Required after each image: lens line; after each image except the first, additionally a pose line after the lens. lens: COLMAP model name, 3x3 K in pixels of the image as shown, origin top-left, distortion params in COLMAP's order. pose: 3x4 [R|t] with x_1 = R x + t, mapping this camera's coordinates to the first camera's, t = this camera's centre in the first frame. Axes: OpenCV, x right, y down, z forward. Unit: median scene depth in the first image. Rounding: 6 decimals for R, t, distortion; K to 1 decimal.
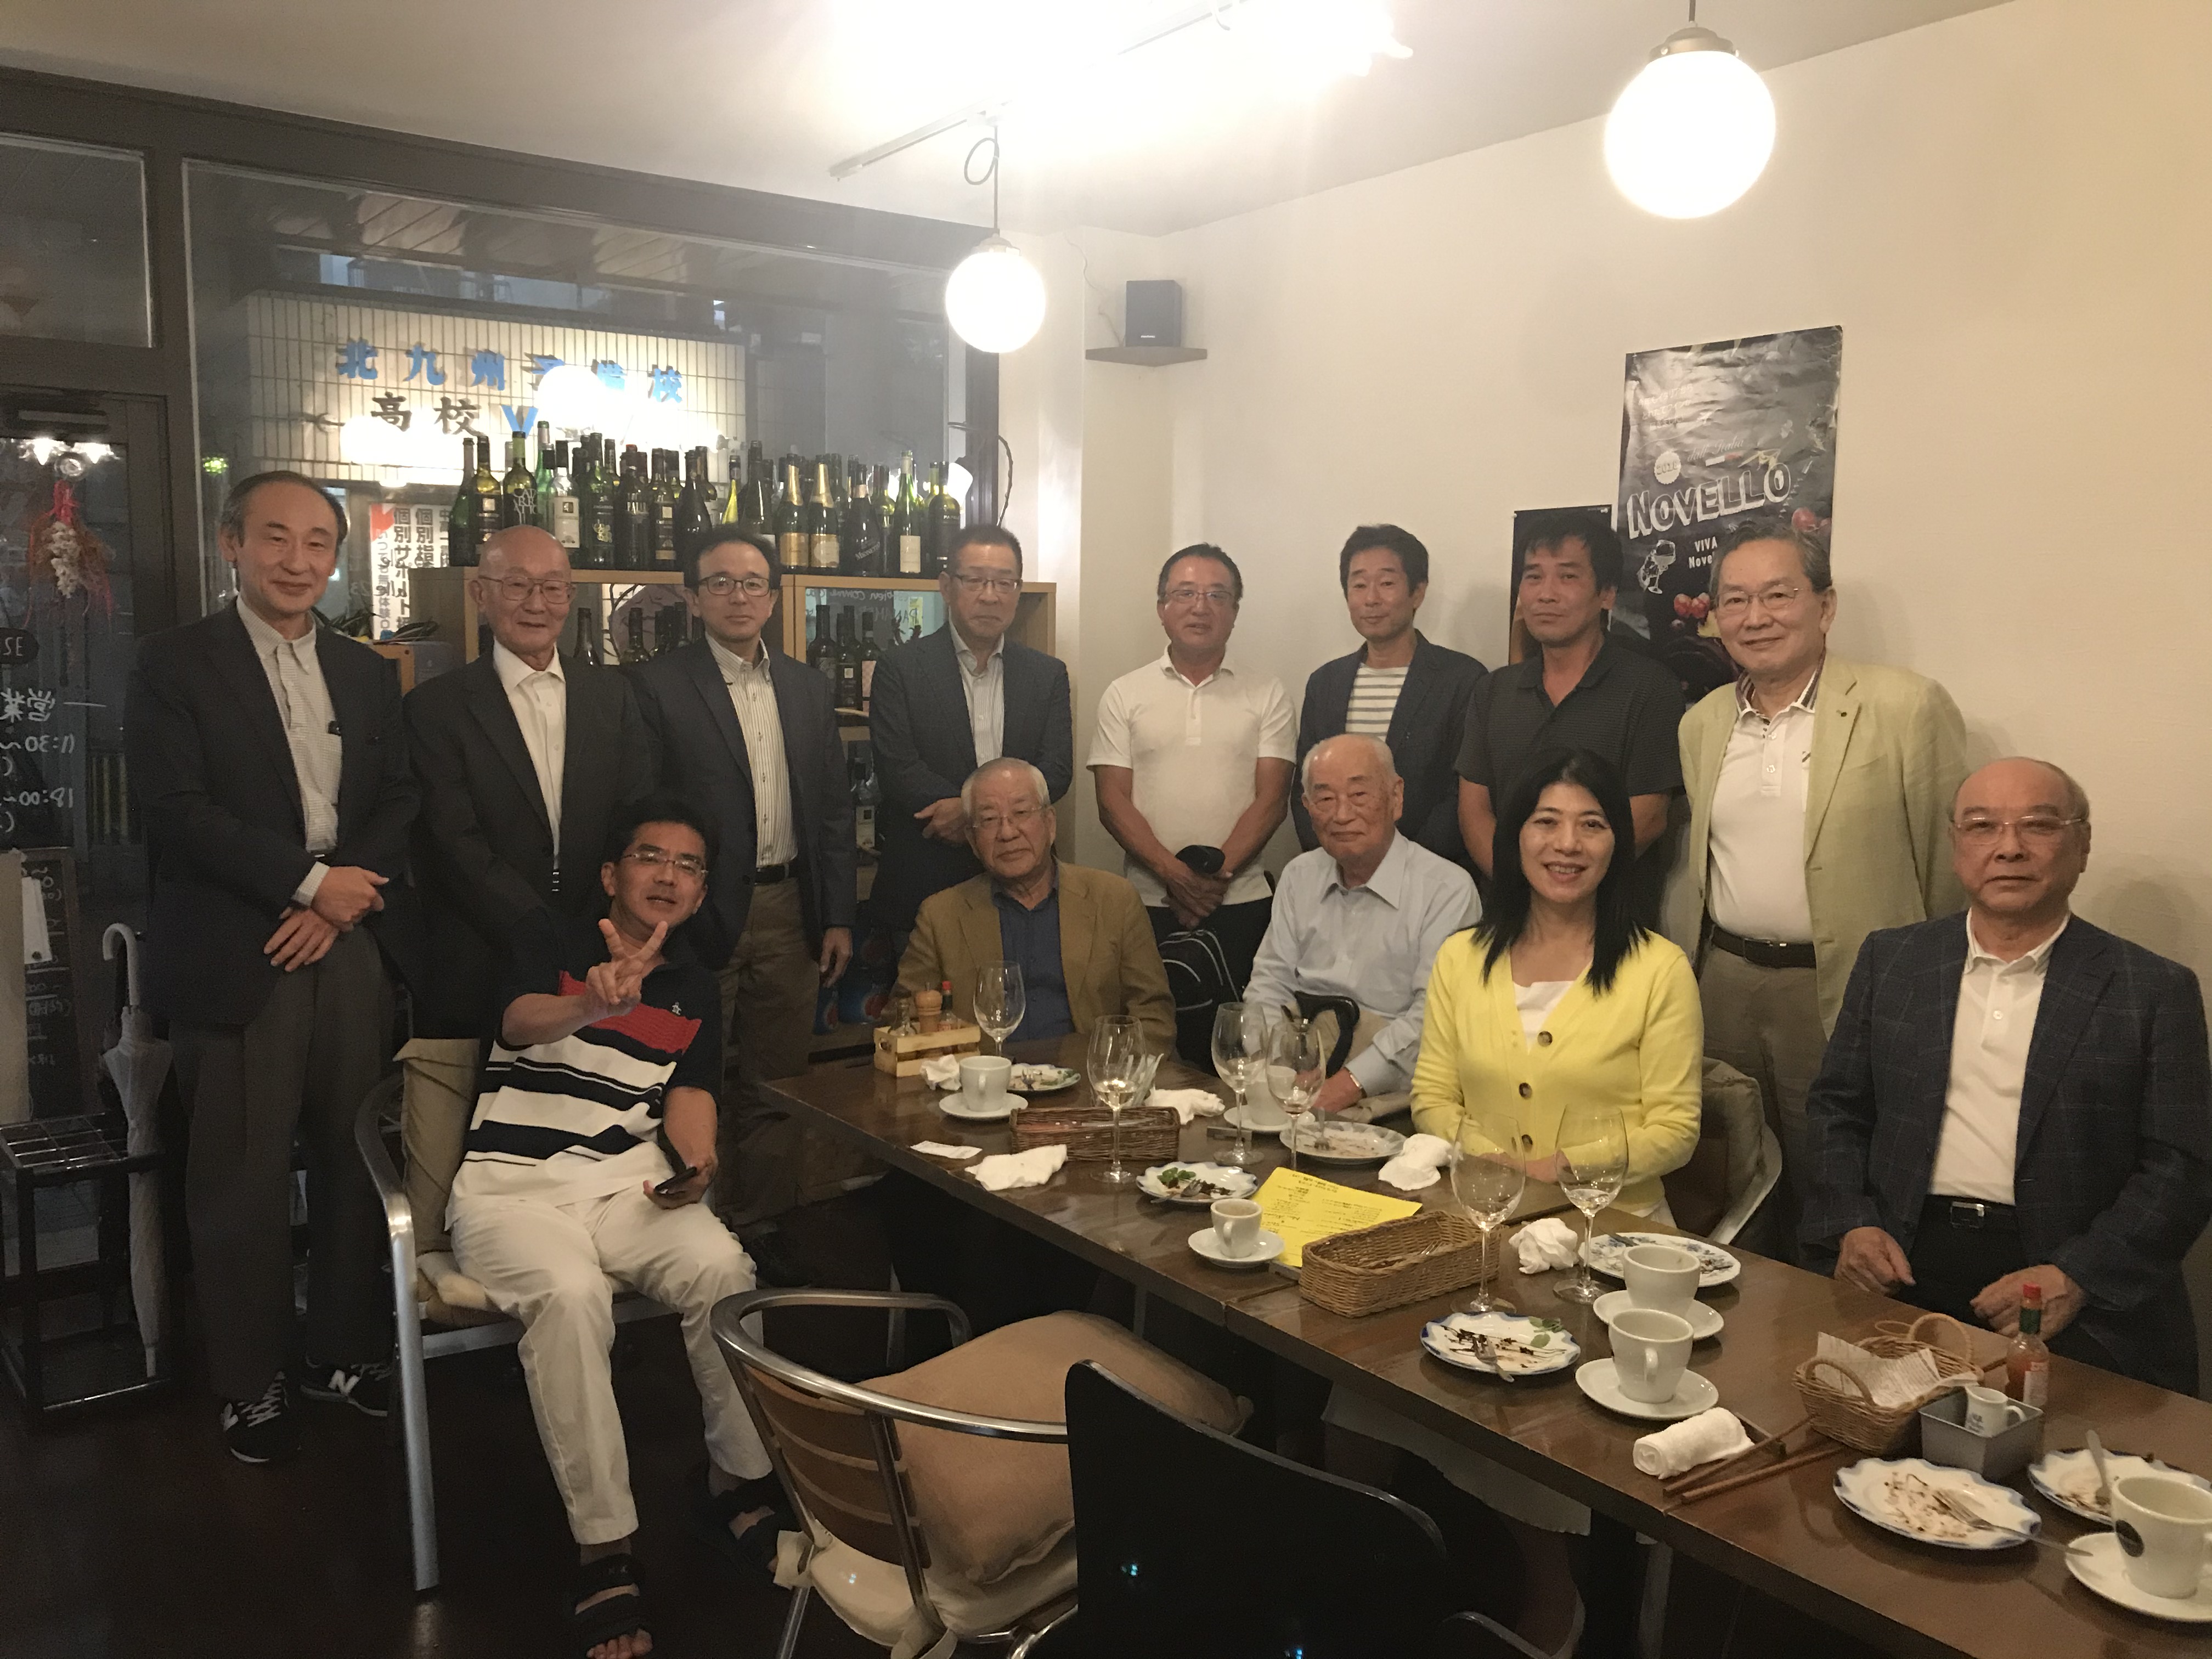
lens RADIAL K [[1816.5, 0, 1106.0], [0, 1816.5, 829.5], [0, 0, 1]] dist [0.037270, -0.002385]
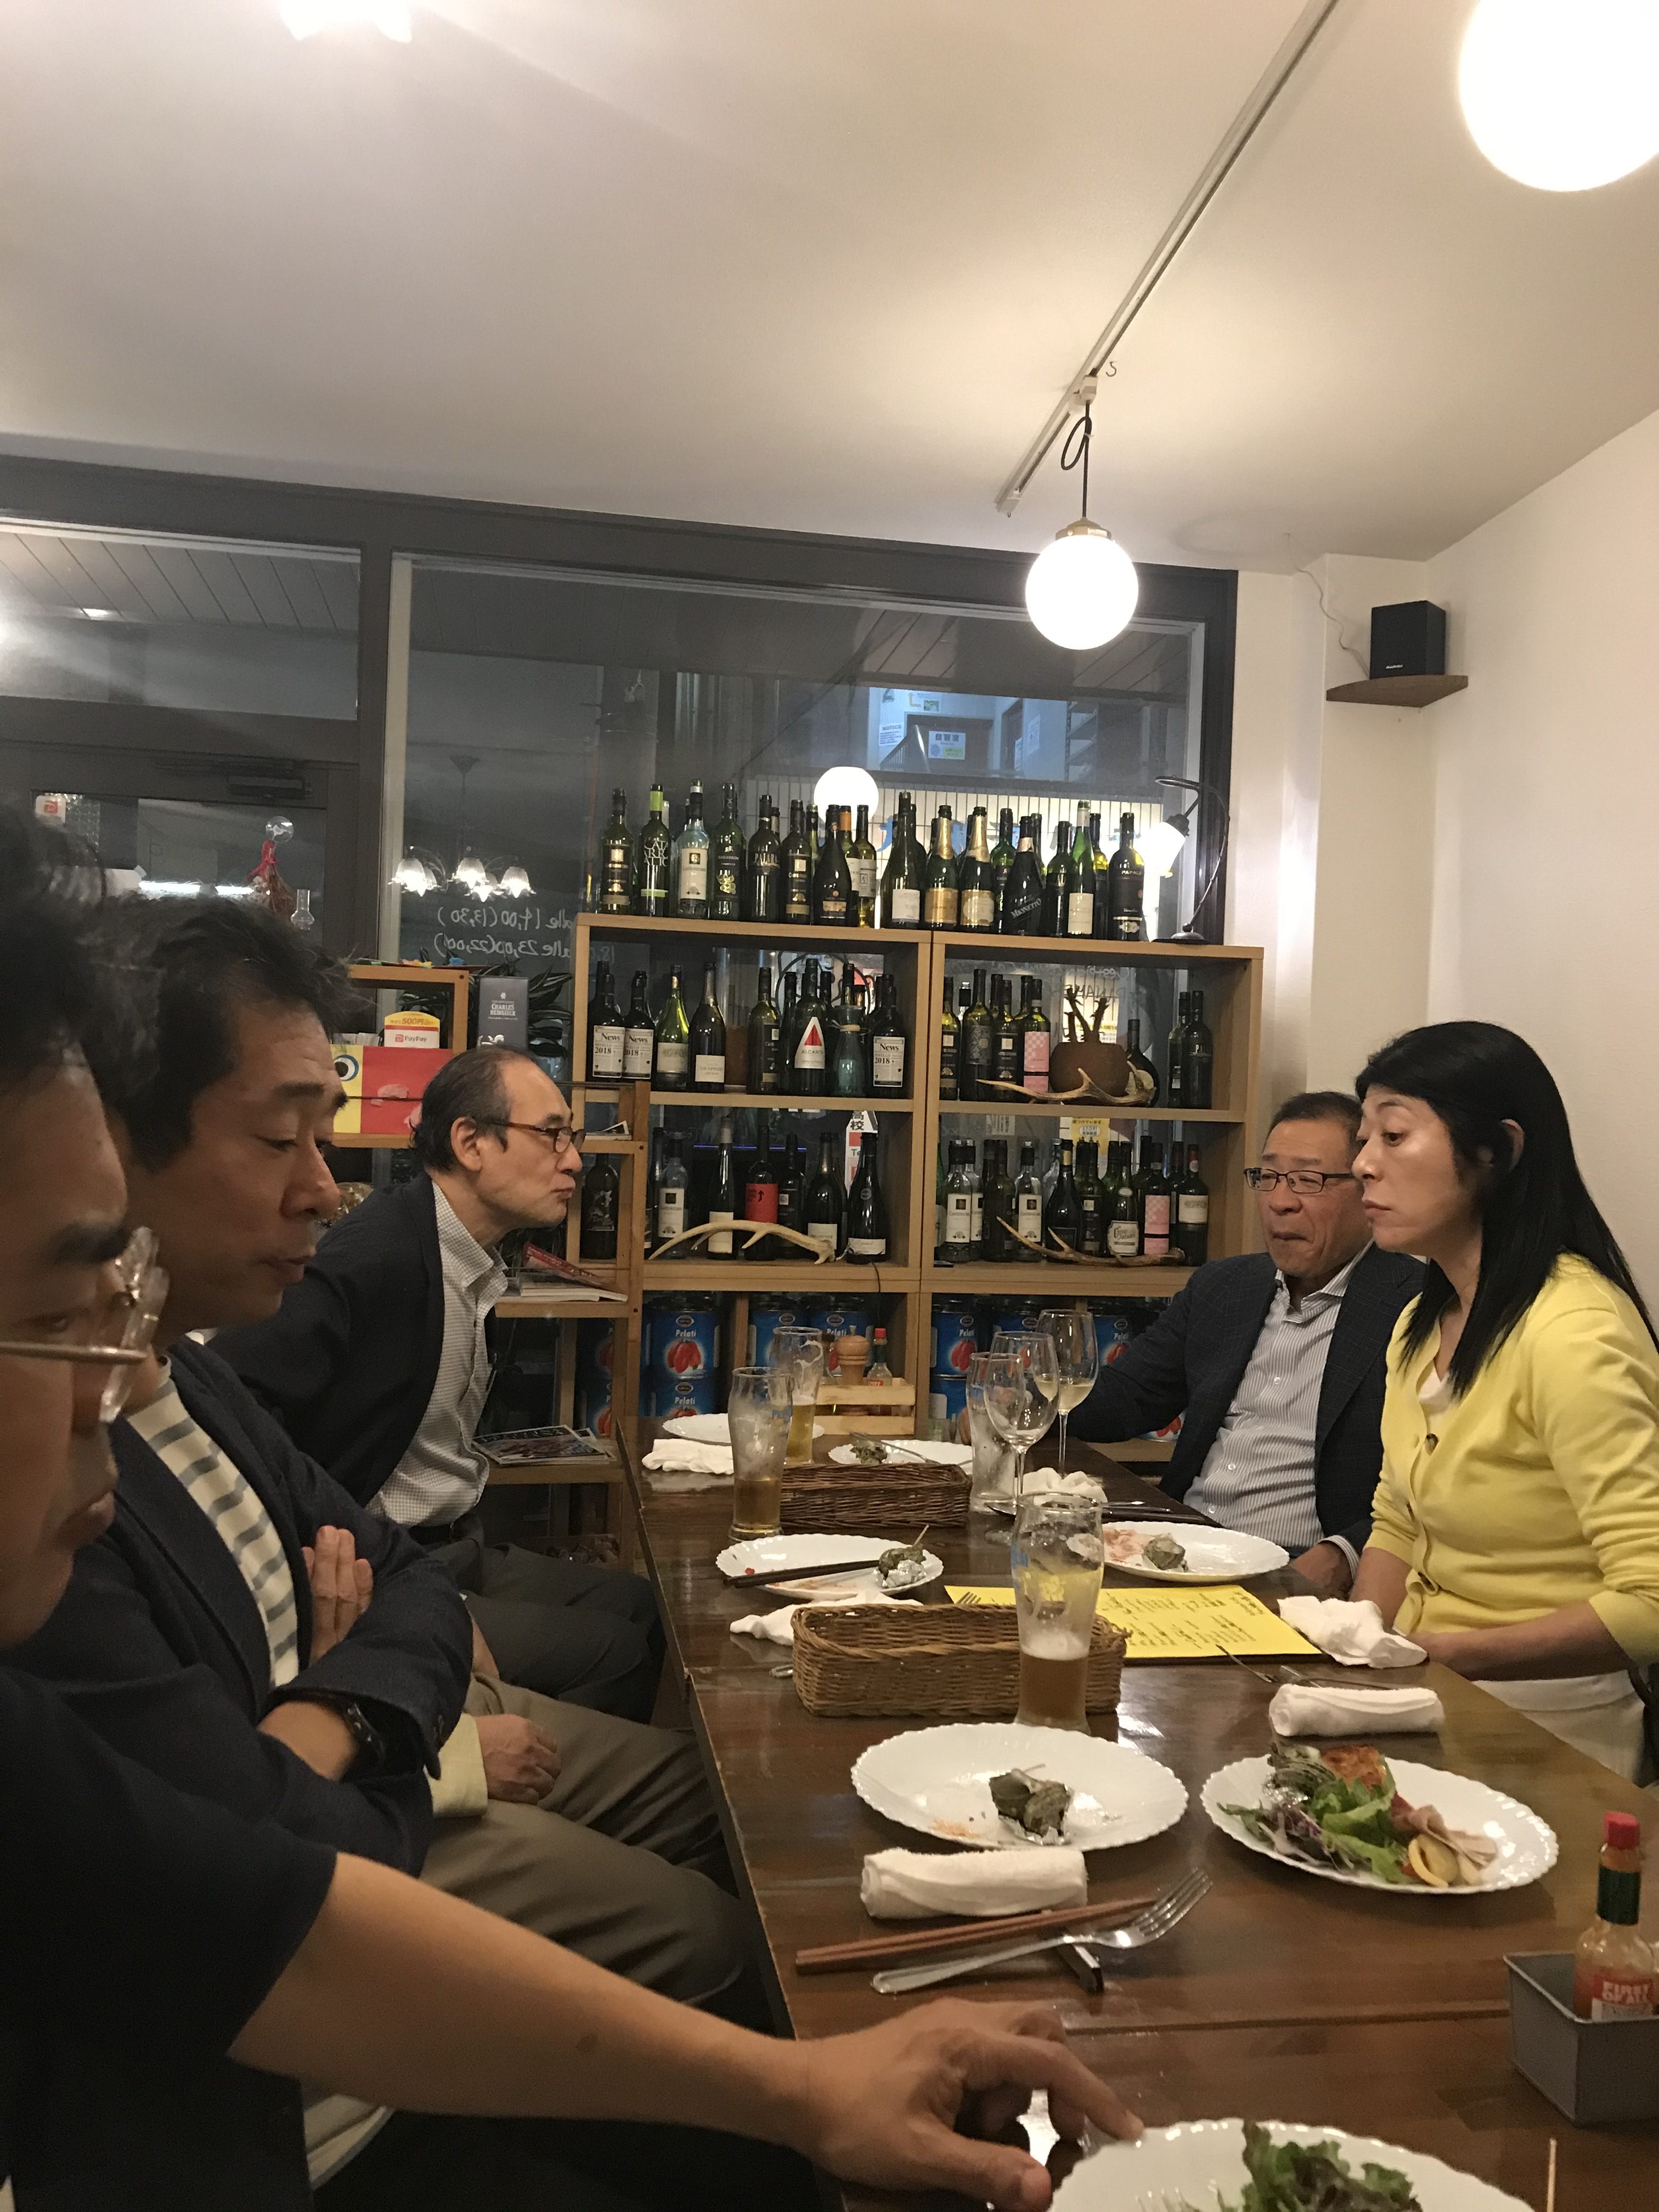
lens RADIAL K [[1842.5, 0, 831.6], [0, 1842.5, 1156.1], [0, 0, 1]] dist [0.007666, 0.001815]
pose [[0.876747, 0.031816, -0.479898, 0.231605], [-0.084006, 0.992601, -0.087668, 0.059524], [0.473558, 0.117177, 0.872933, 0.159664]]
